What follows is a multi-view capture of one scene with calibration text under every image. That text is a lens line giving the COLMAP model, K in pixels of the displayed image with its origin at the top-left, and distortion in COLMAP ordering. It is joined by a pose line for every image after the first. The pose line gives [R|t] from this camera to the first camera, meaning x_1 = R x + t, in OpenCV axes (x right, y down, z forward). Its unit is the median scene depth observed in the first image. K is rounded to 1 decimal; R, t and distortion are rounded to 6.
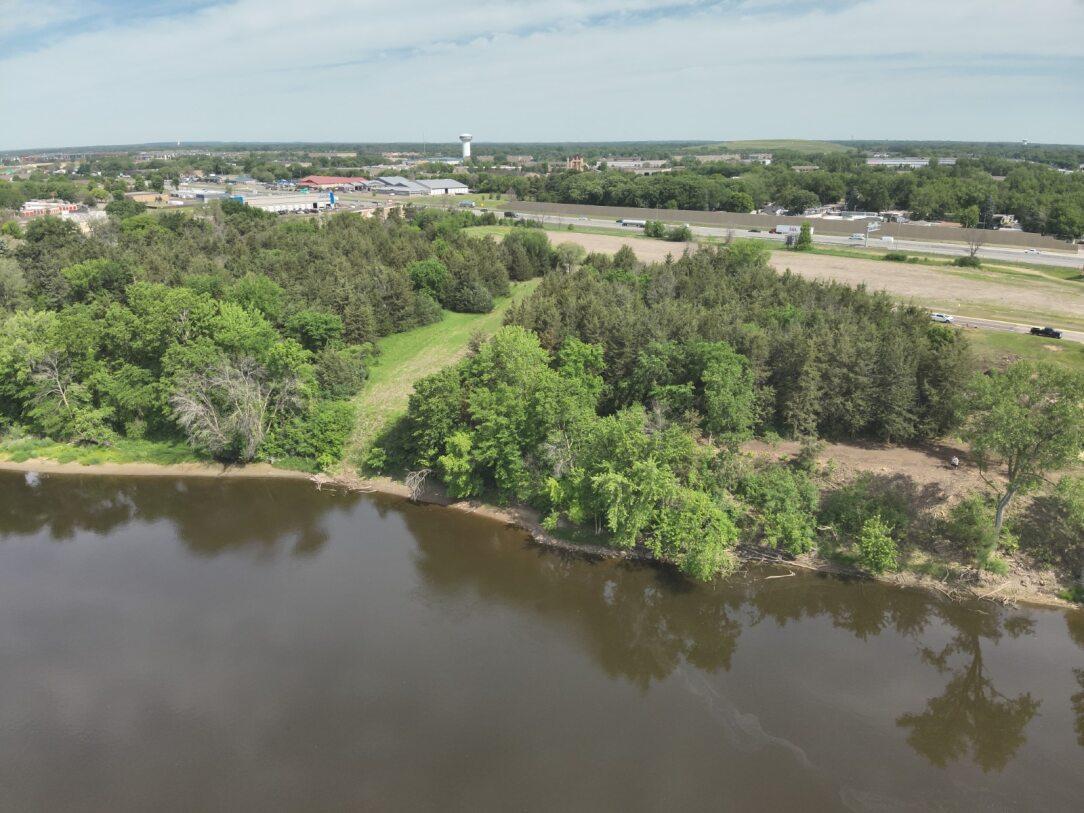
lens RADIAL K [[789.3, 0, 540.0], [0, 789.3, 407.8], [0, 0, 1]] dist [0.061943, -0.153524]
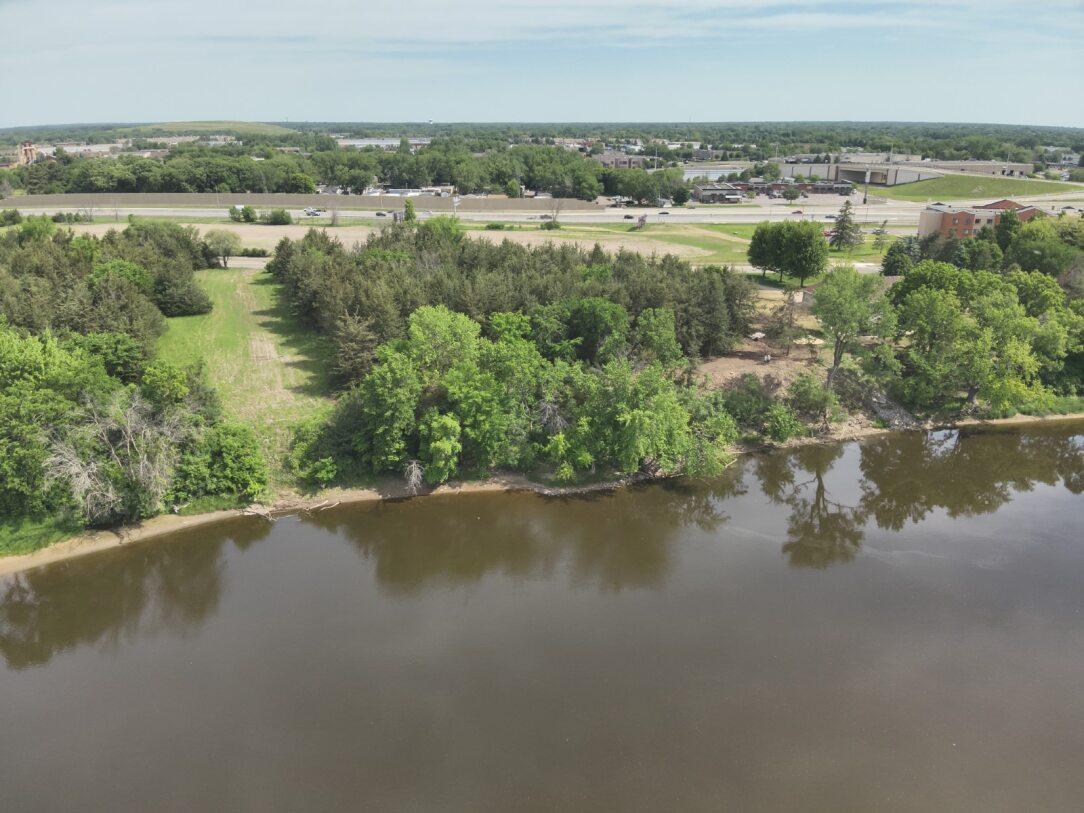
lens RADIAL K [[789.3, 0, 538.6], [0, 789.3, 415.0], [0, 0, 1]] dist [0.061943, -0.153524]
pose [[0.775821, -0.208710, 0.595434, -0.305484], [0.191756, 0.977062, 0.092628, -0.019219], [-0.601108, 0.042315, 0.798046, 0.071454]]
